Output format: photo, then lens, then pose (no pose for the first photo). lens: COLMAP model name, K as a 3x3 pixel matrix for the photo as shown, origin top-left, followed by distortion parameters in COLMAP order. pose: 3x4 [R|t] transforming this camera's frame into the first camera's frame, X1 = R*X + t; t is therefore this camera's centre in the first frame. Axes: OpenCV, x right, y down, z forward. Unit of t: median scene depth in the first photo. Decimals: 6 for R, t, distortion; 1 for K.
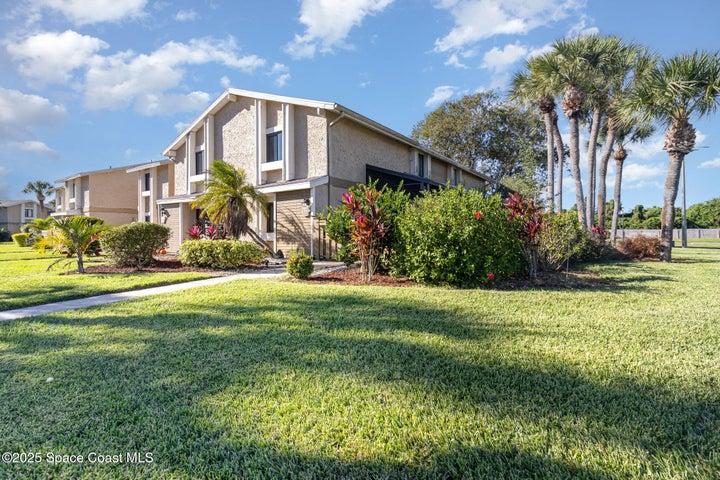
lens RADIAL K [[341.4, 0, 359.3], [0, 341.4, 246.5], [0, 0, 1]] dist [-0.003038, -0.000266]
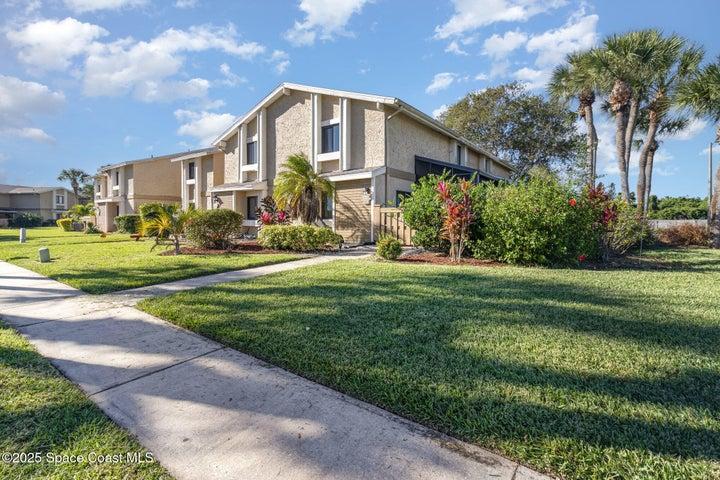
lens RADIAL K [[335.2, 0, 360.0], [0, 335.2, 240.0], [0, 0, 1]] dist [0.002329, 0.000121]
pose [[0.999719, 0.008685, -0.022068, -0.135159], [-0.008338, 0.999840, 0.015800, 0.007053], [0.022202, -0.015611, 0.999632, -0.050215]]
